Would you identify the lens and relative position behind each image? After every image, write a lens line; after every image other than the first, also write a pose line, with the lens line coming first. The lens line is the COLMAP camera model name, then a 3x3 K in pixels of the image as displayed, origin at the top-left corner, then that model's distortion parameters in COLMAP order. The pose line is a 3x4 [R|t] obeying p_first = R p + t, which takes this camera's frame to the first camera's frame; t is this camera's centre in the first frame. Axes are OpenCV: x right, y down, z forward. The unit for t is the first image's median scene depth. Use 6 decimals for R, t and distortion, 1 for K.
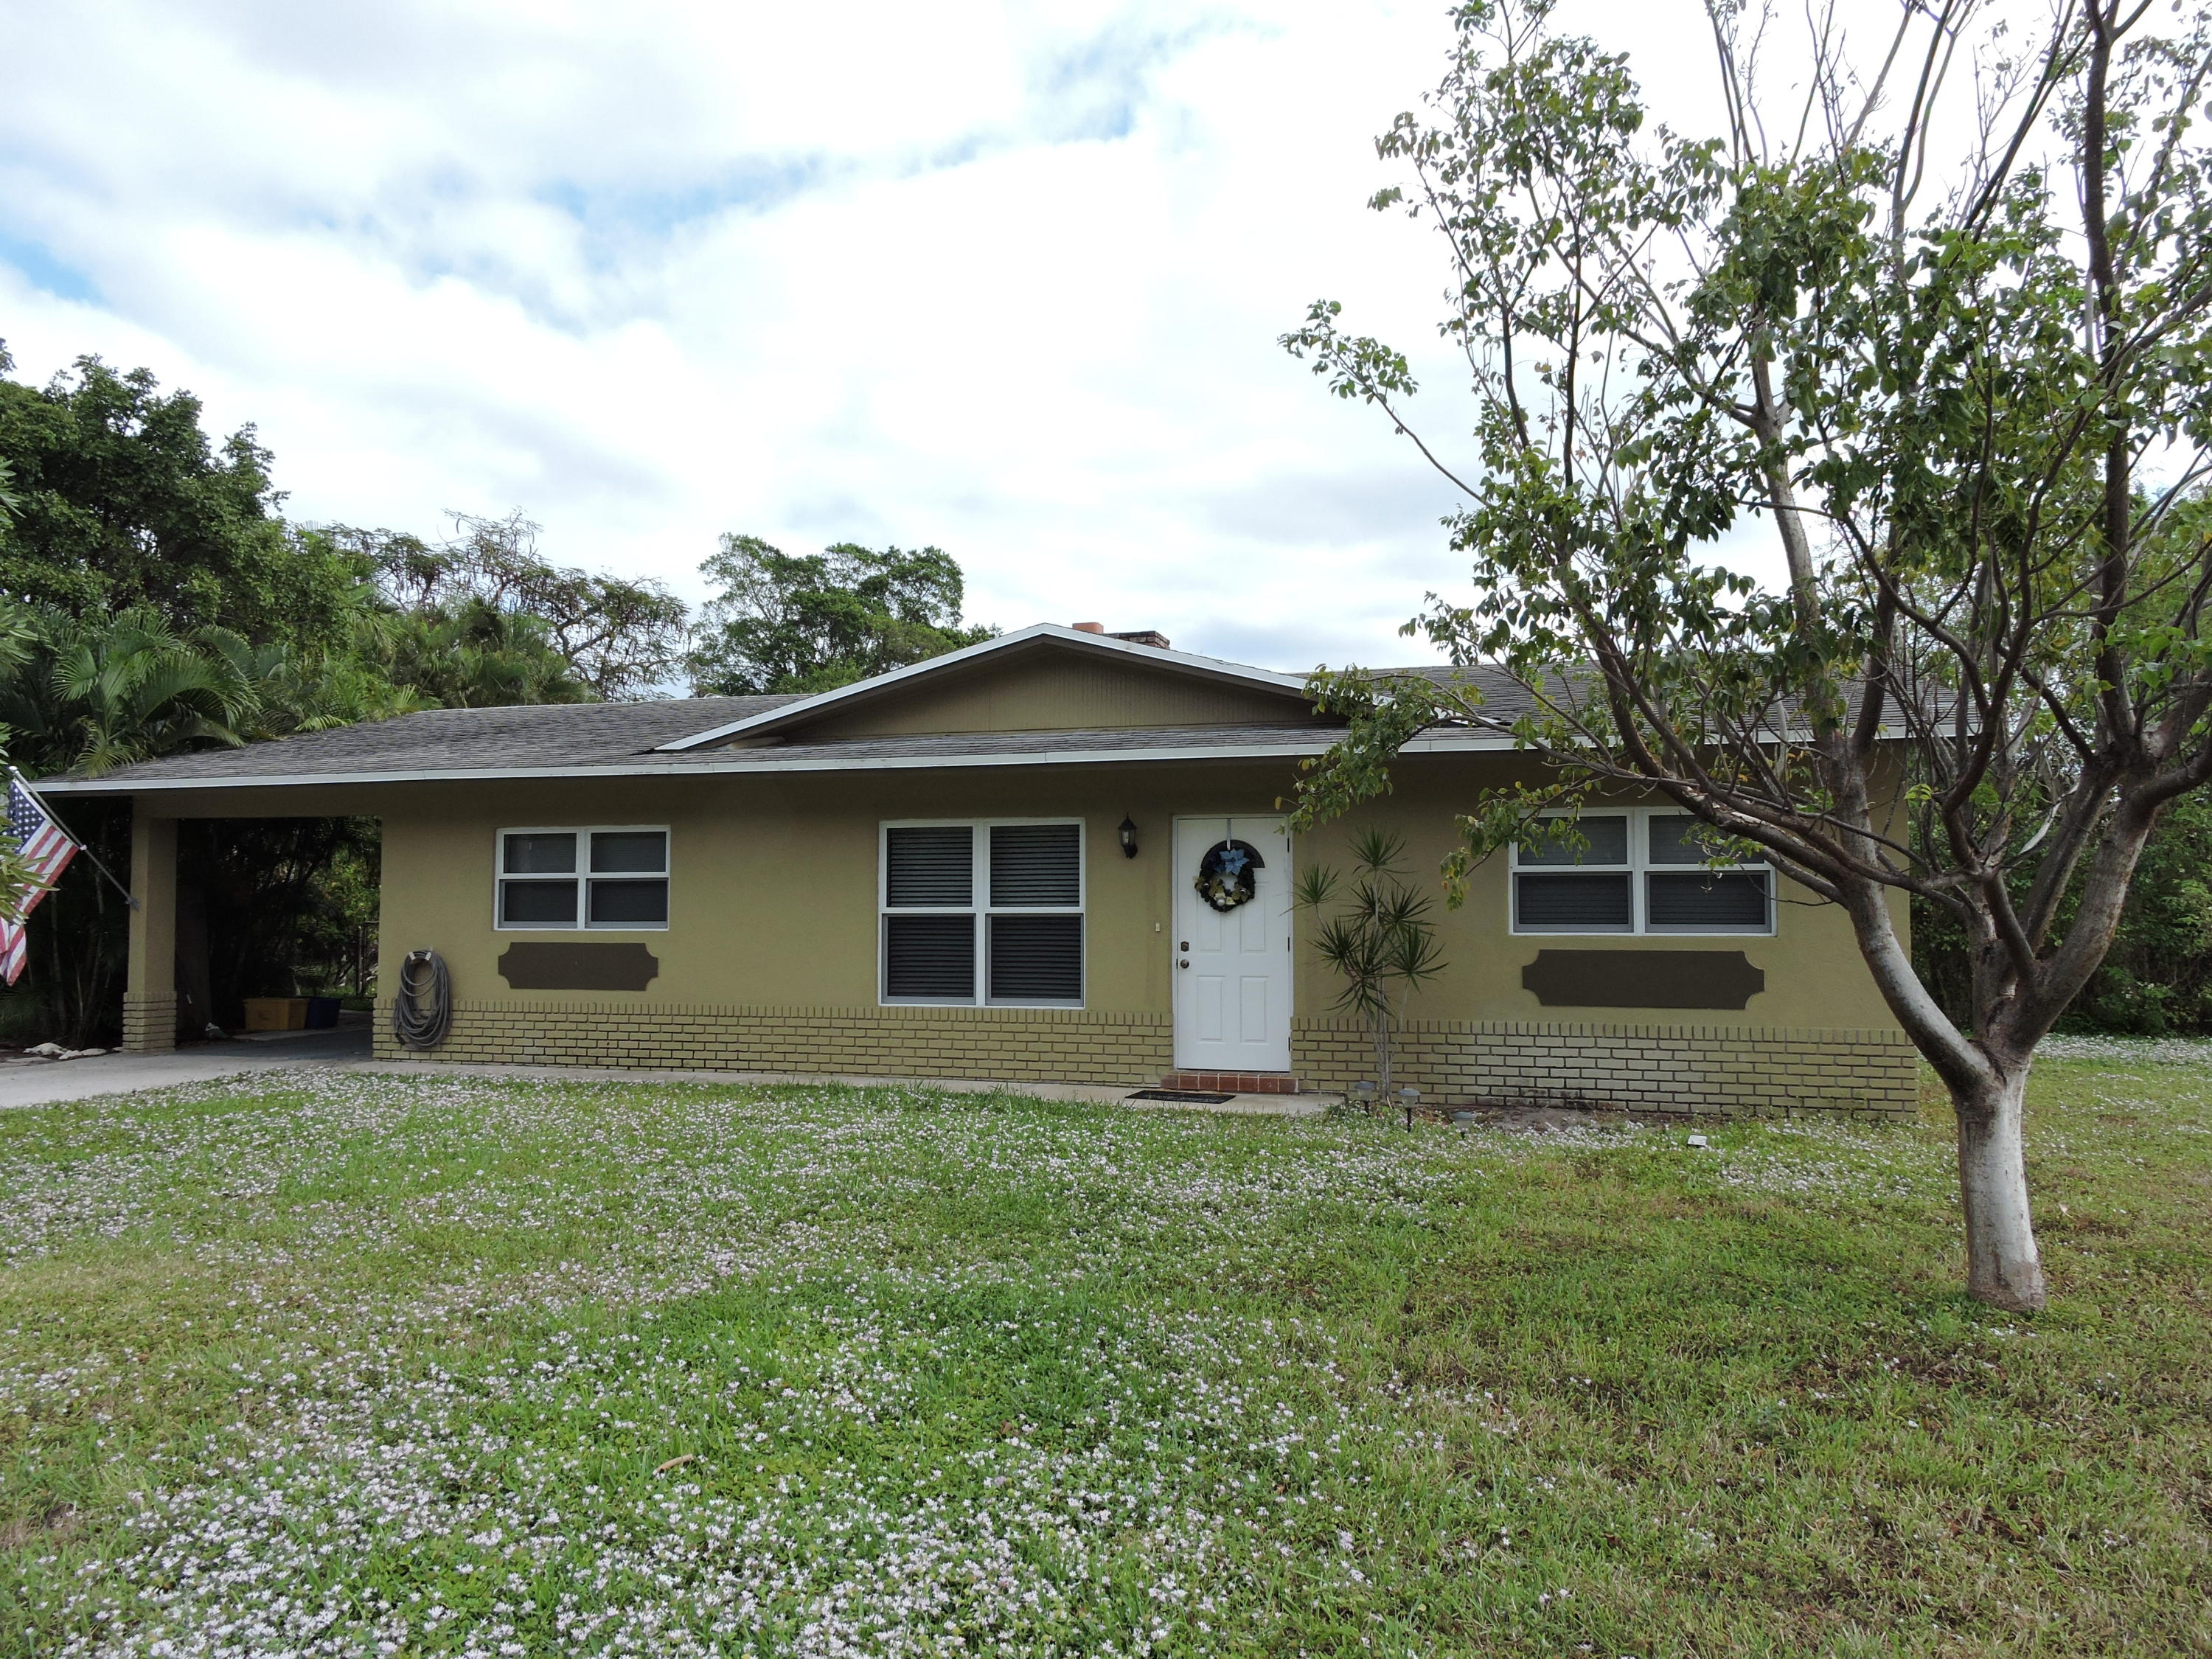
lens RADIAL K [[1596.2, 0, 1126.4], [0, 1596.2, 842.7], [0, 0, 1]] dist [-0.004679, -0.000516]
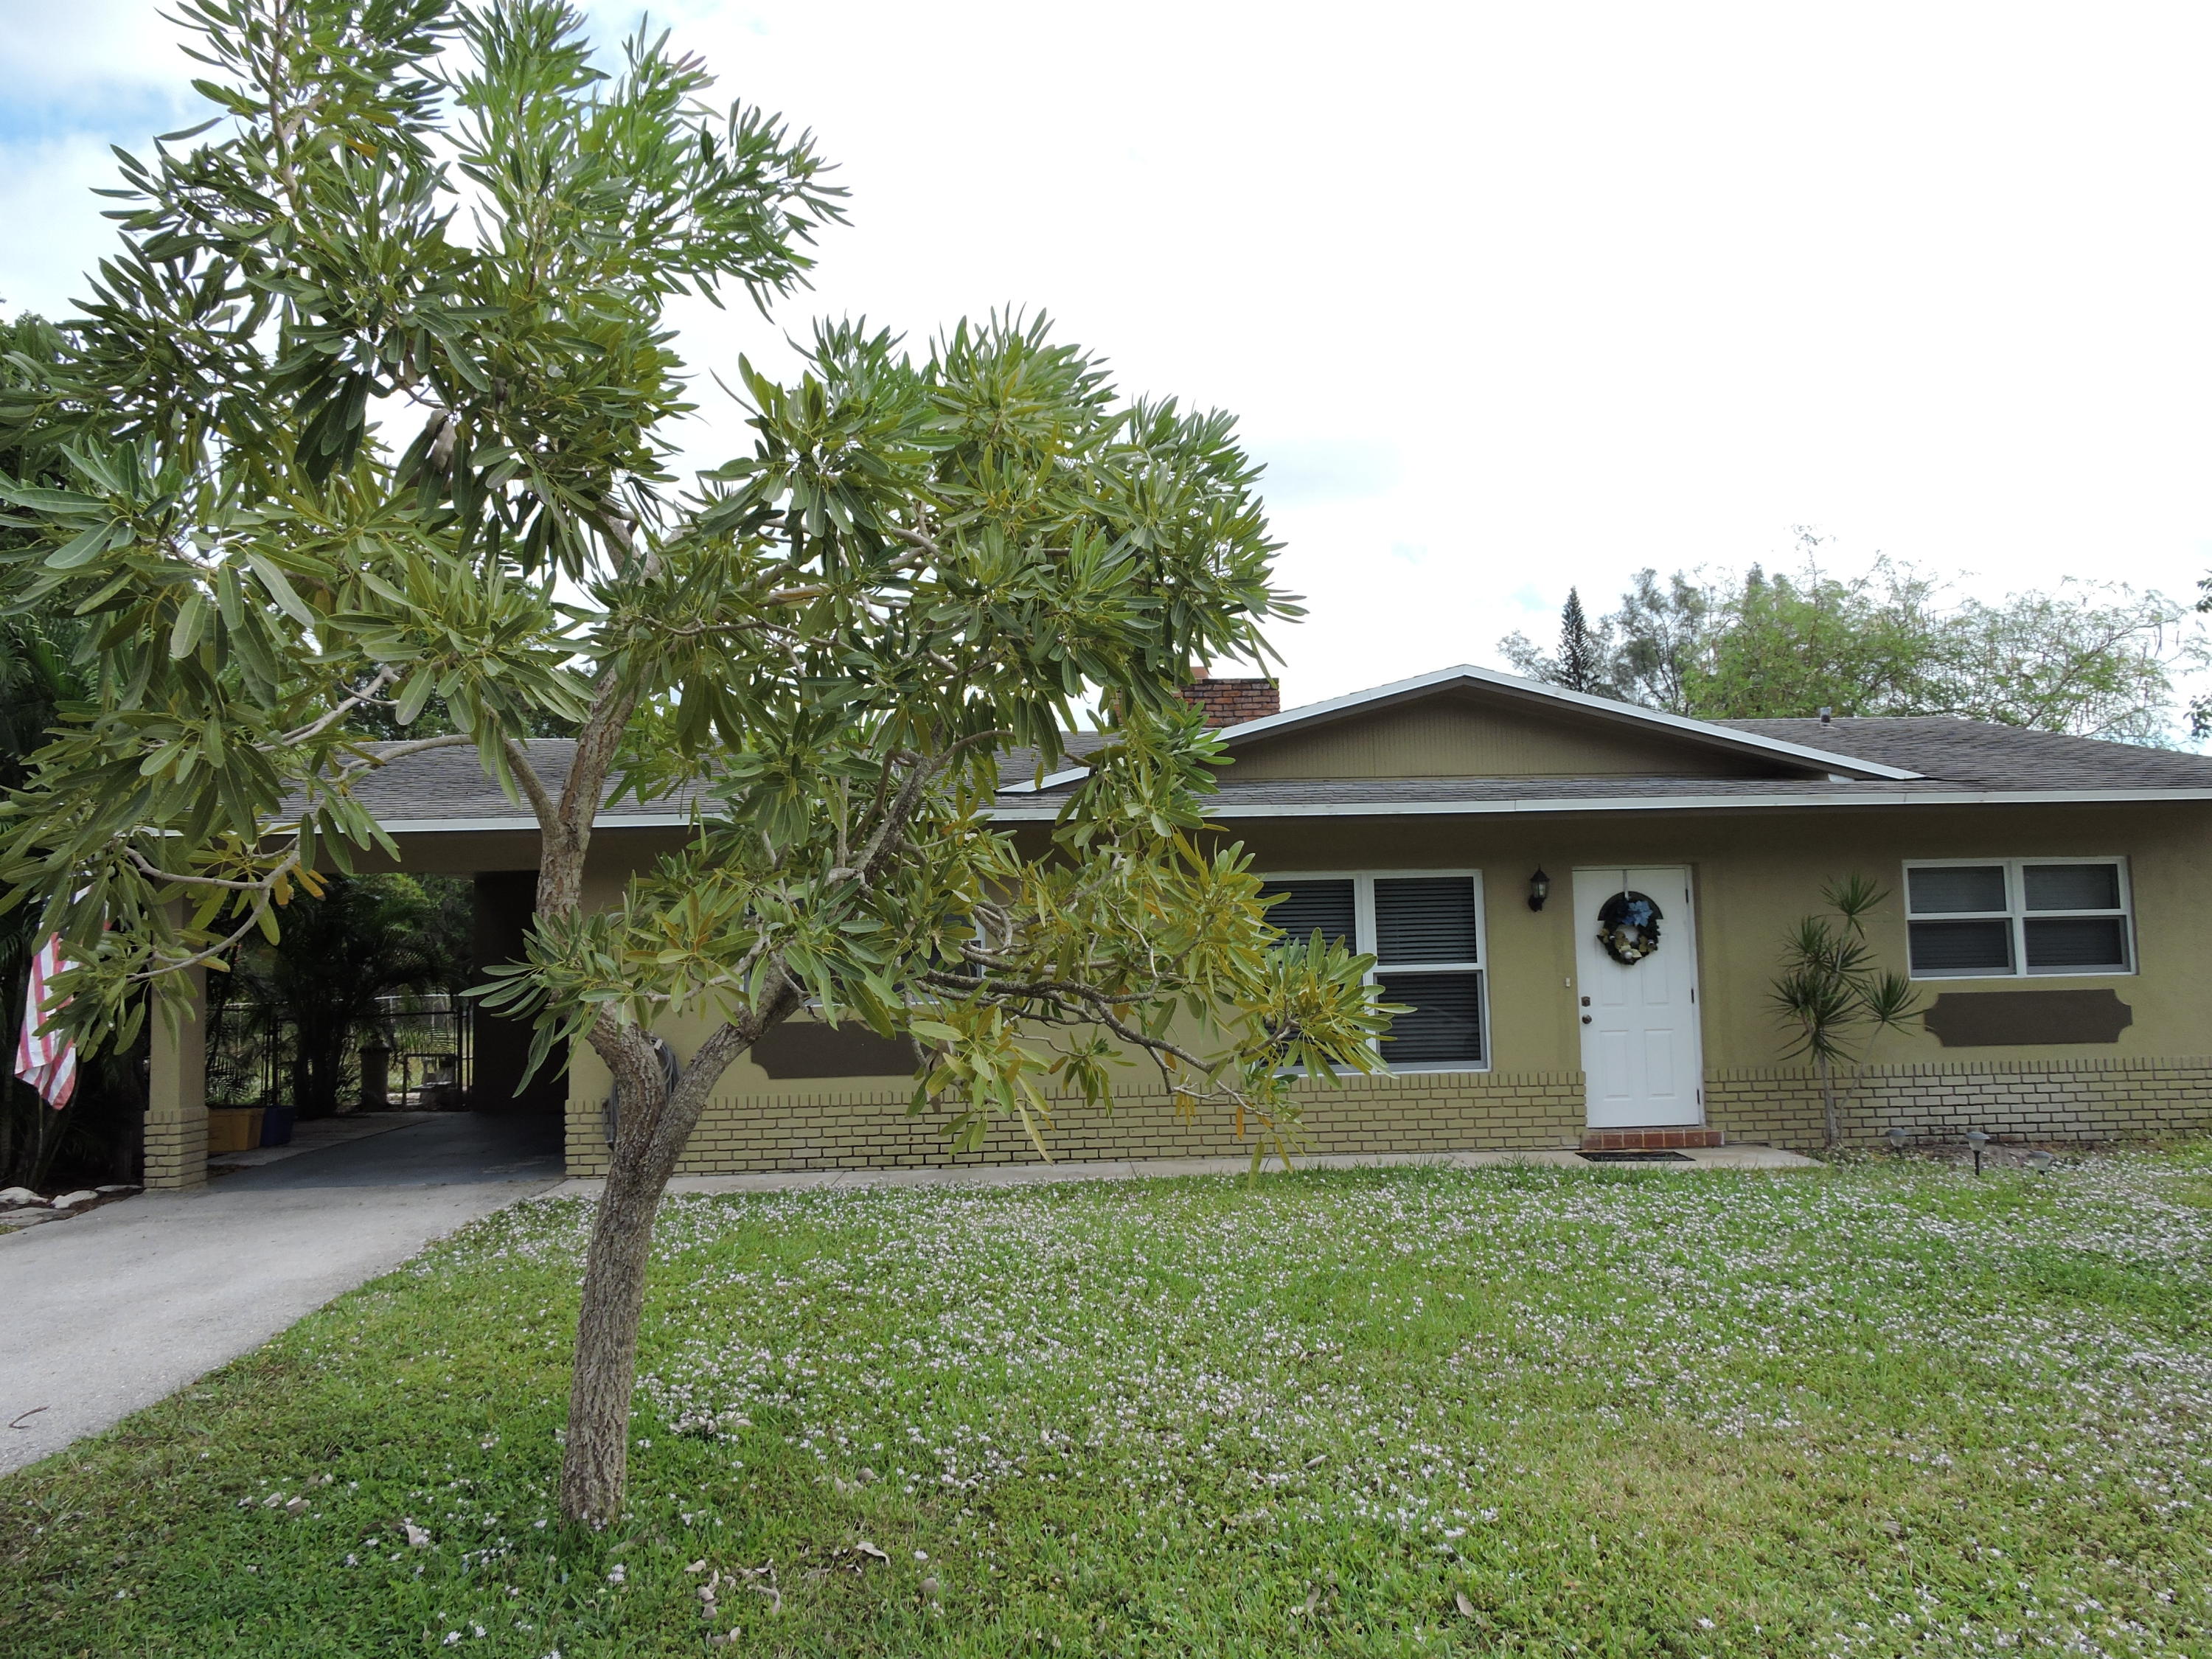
lens RADIAL K [[1596.2, 0, 1108.7], [0, 1596.2, 808.5], [0, 0, 1]] dist [-0.004679, -0.000516]
pose [[0.936842, 0.014731, 0.349442, -0.613939], [0.008277, 0.997899, -0.064259, 0.008181], [-0.349655, 0.063093, 0.934752, 0.195662]]
